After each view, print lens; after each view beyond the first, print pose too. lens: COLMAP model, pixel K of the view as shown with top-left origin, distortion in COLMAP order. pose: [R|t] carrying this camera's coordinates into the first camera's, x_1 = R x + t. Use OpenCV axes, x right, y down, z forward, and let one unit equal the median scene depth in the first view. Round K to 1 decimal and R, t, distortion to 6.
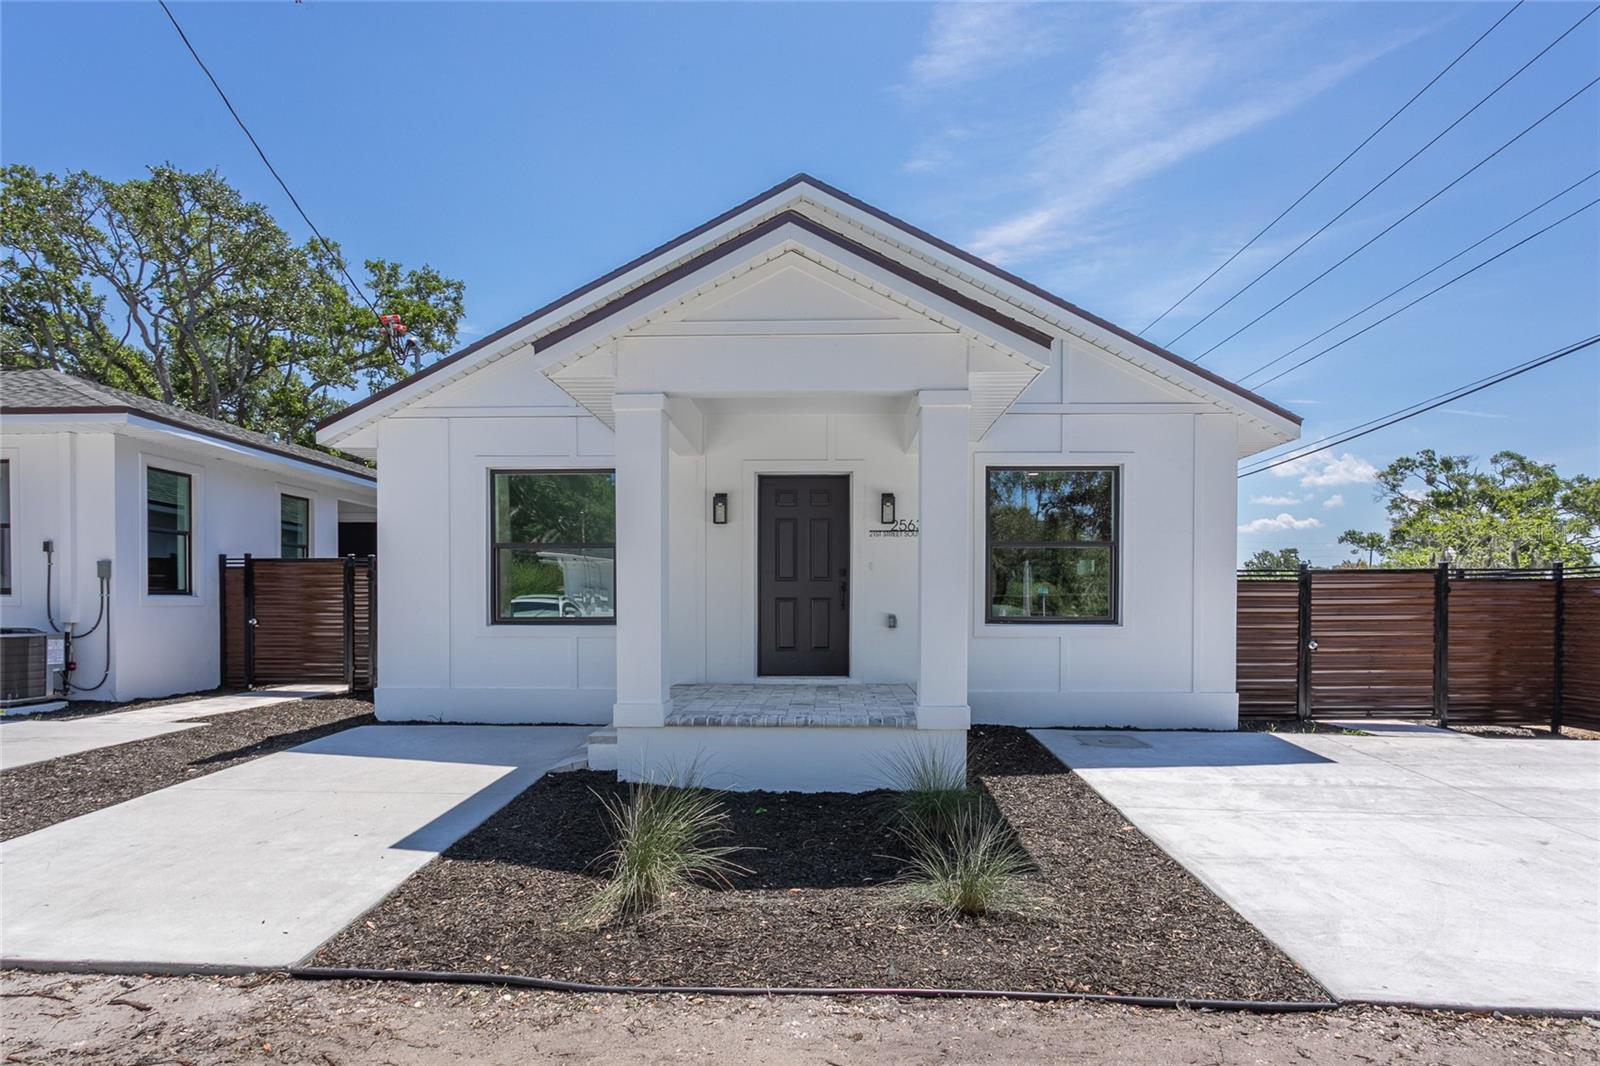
lens RADIAL K [[874.9, 0, 745.1], [0, 874.9, 606.3], [0, 0, 1]] dist [-0.003367, 0.004751]
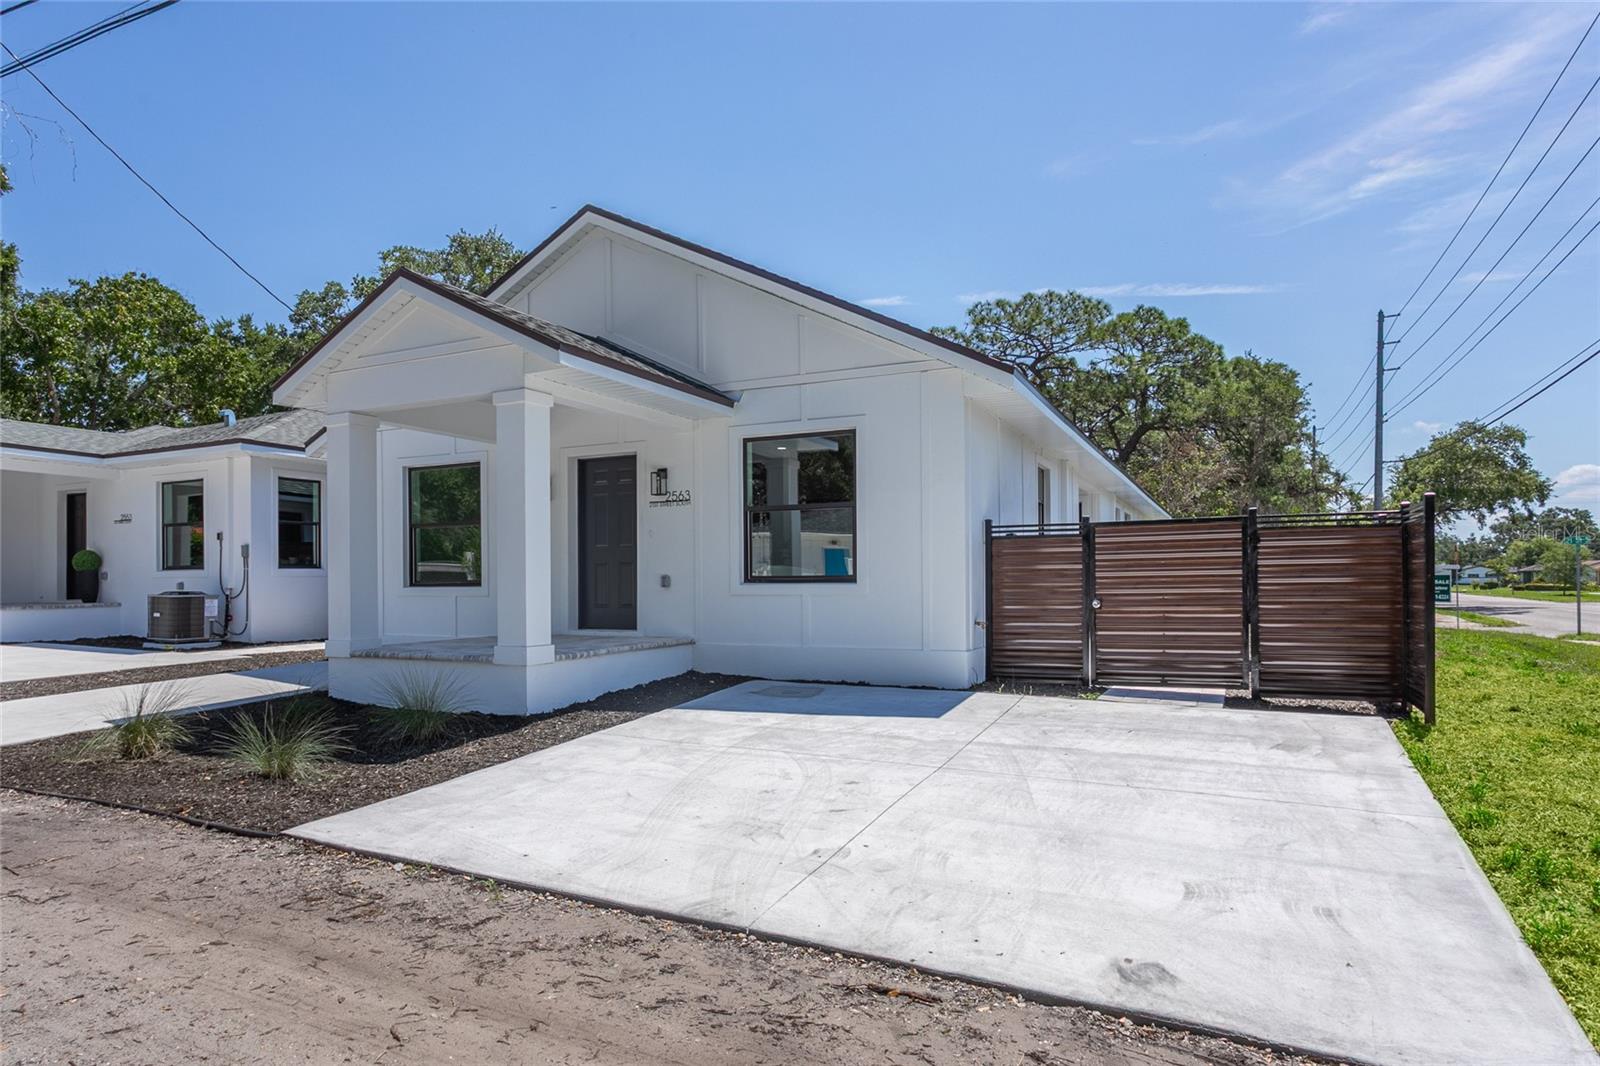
lens RADIAL K [[874.9, 0, 726.9], [0, 874.9, 562.0], [0, 0, 1]] dist [-0.003367, 0.004751]
pose [[0.917910, -0.016929, -0.396428, 0.675282], [0.009067, 0.999723, -0.021697, 0.017102], [0.396686, 0.016321, 0.917809, -0.007321]]
